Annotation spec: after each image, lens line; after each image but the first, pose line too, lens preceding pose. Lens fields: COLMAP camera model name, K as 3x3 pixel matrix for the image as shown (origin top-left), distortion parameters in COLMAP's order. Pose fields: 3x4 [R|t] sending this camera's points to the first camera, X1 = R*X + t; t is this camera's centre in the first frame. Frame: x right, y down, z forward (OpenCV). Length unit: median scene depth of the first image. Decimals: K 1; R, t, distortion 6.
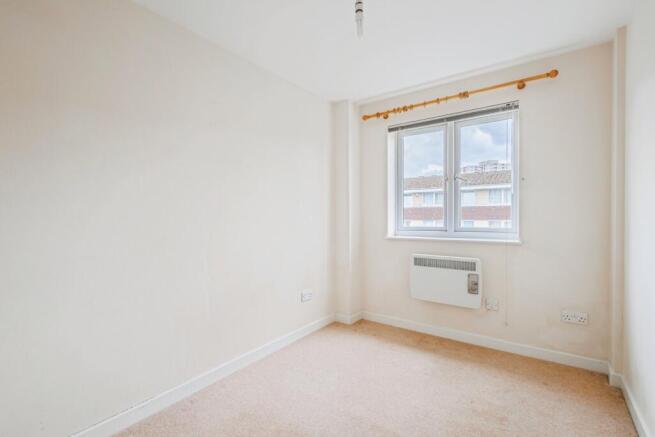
lens RADIAL K [[307.6, 0, 327.0], [0, 307.6, 223.4], [0, 0, 1]] dist [0.000909, 0.000068]
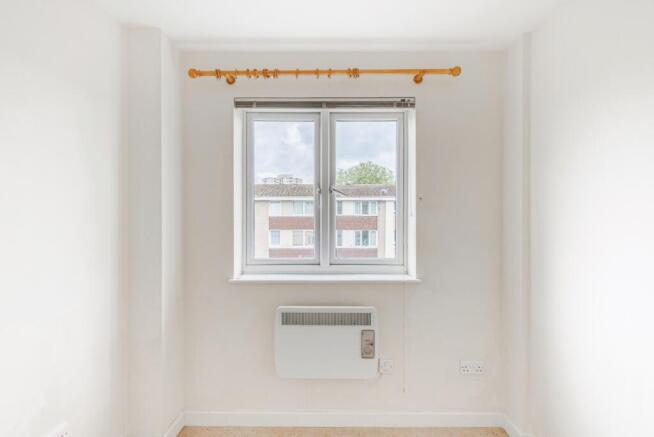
lens RADIAL K [[307.1, 0, 326.5], [0, 307.1, 223.4], [0, 0, 1]] dist [0.000909, 0.000068]
pose [[0.809307, 0.008405, 0.587326, -0.009252], [0.005253, 0.999754, -0.021547, -0.054189], [-0.587362, 0.020523, 0.809064, 0.423858]]
